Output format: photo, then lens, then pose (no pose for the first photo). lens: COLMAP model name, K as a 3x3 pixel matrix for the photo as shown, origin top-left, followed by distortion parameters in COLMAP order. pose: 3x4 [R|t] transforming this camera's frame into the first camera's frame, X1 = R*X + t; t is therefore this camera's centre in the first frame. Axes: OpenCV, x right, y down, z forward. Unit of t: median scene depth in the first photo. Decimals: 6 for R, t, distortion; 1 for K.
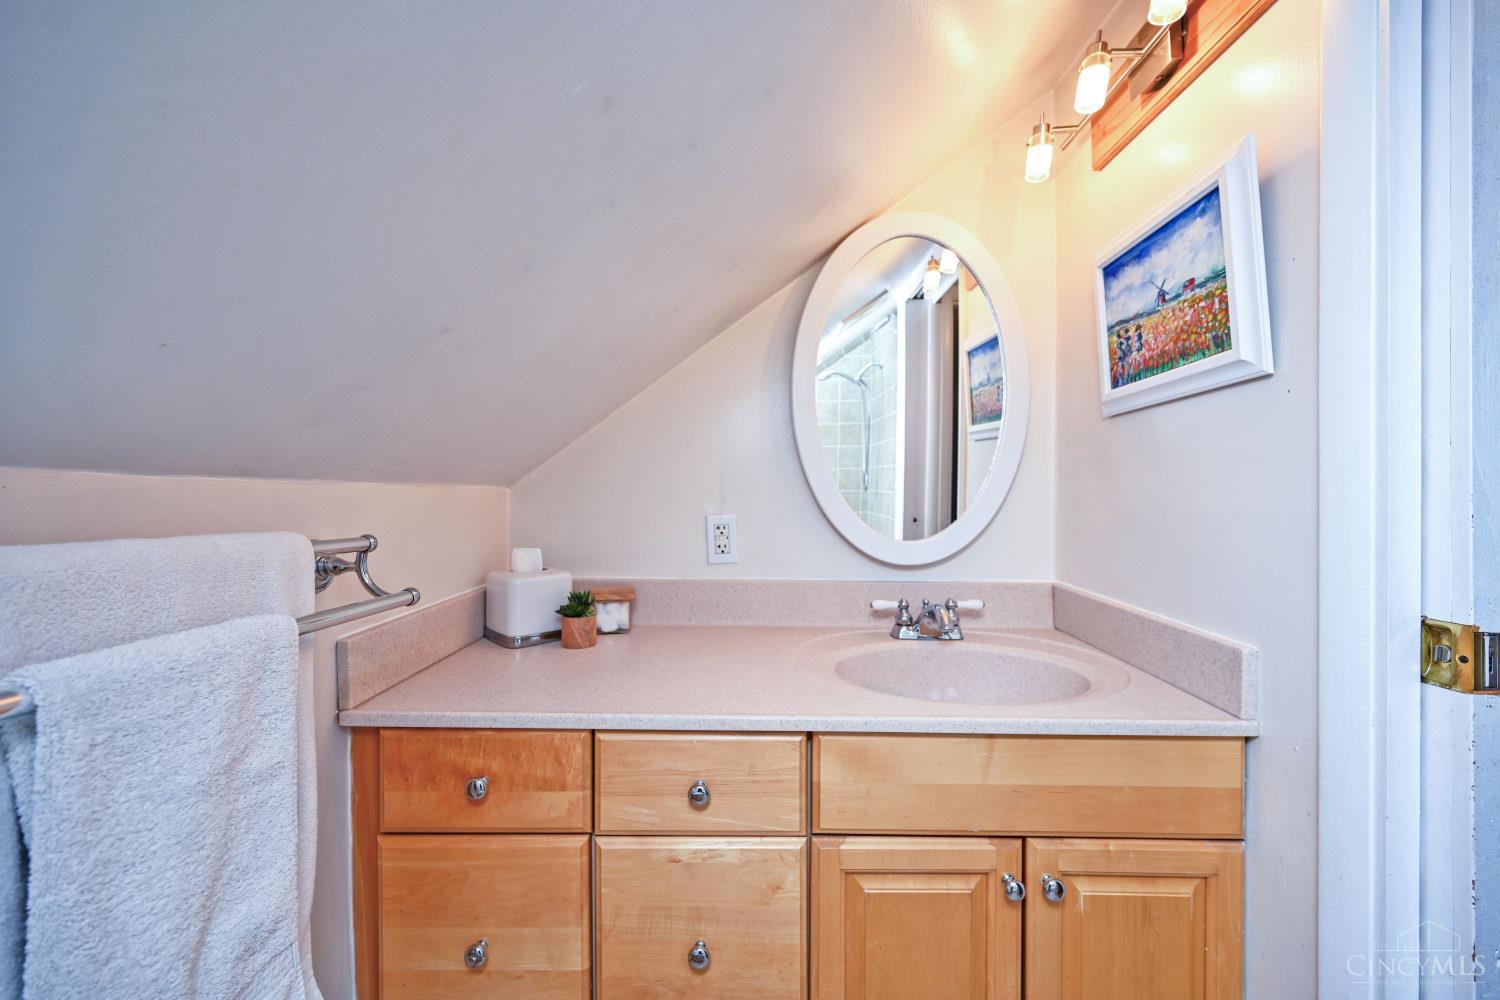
lens RADIAL K [[607.3, 0, 739.8], [0, 607.3, 499.6], [0, 0, 1]] dist [-0.002910, 0.000884]
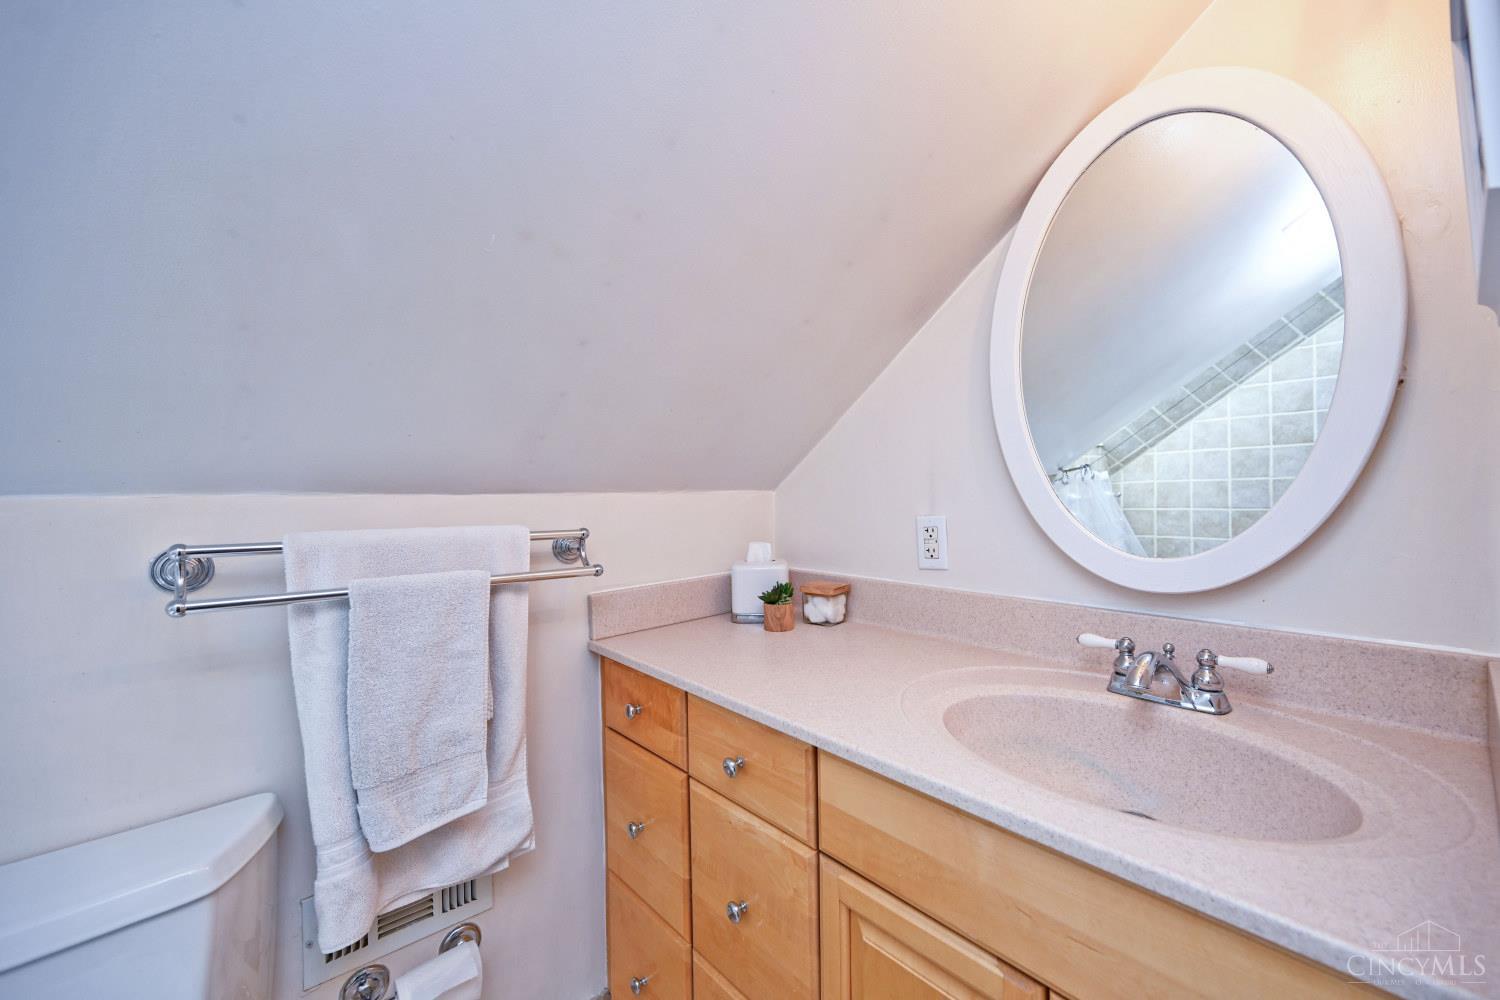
lens RADIAL K [[607.3, 0, 736.9], [0, 607.3, 502.4], [0, 0, 1]] dist [-0.002910, 0.000884]
pose [[0.642767, -0.004360, -0.766049, 0.769580], [0.015107, 0.999861, 0.006984, -0.011021], [0.765913, -0.016062, 0.642744, 0.286306]]
